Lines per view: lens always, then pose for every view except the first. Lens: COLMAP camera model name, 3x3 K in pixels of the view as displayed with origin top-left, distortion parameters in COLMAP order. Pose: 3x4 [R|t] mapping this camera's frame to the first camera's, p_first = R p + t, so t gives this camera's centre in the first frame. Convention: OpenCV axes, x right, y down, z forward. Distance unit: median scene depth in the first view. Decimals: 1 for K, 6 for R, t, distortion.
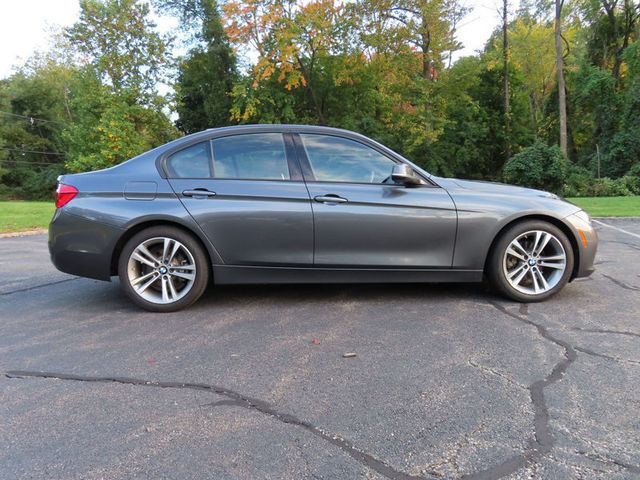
lens RADIAL K [[458.4, 0, 316.8], [0, 458.4, 241.1], [0, 0, 1]] dist [-0.006907, 0.005974]
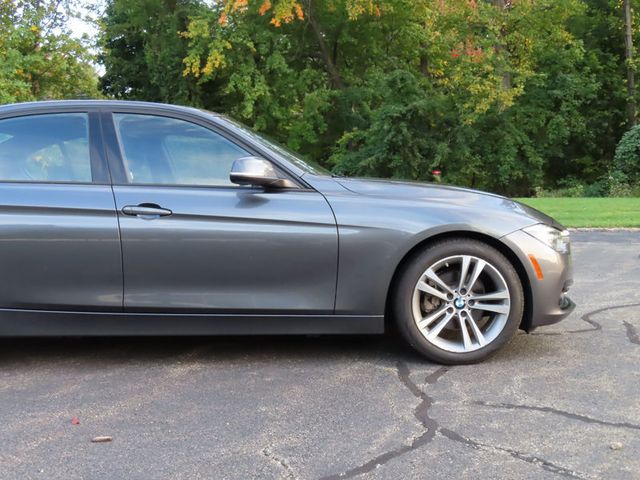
lens RADIAL K [[749.9, 0, 316.5], [0, 749.9, 240.1], [0, 0, 1]] dist [-0.014326, 0.025098]
pose [[0.999510, -0.005525, -0.030795, 0.292081], [0.004356, 0.999272, -0.037908, -0.004669], [0.030982, 0.037756, 0.998807, -0.086134]]
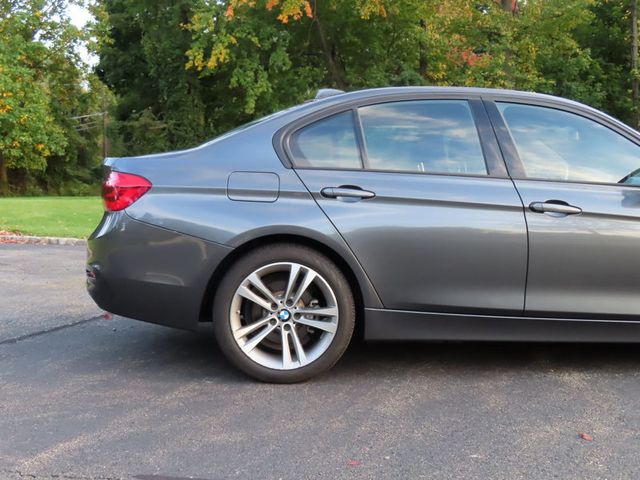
lens RADIAL K [[749.9, 0, 316.5], [0, 749.9, 240.1], [0, 0, 1]] dist [-0.014326, 0.025098]
pose [[0.999623, 0.024209, 0.012925, -0.286995], [-0.023714, 0.999027, -0.037181, -0.001277], [-0.013813, 0.036861, 0.999225, -0.016421]]
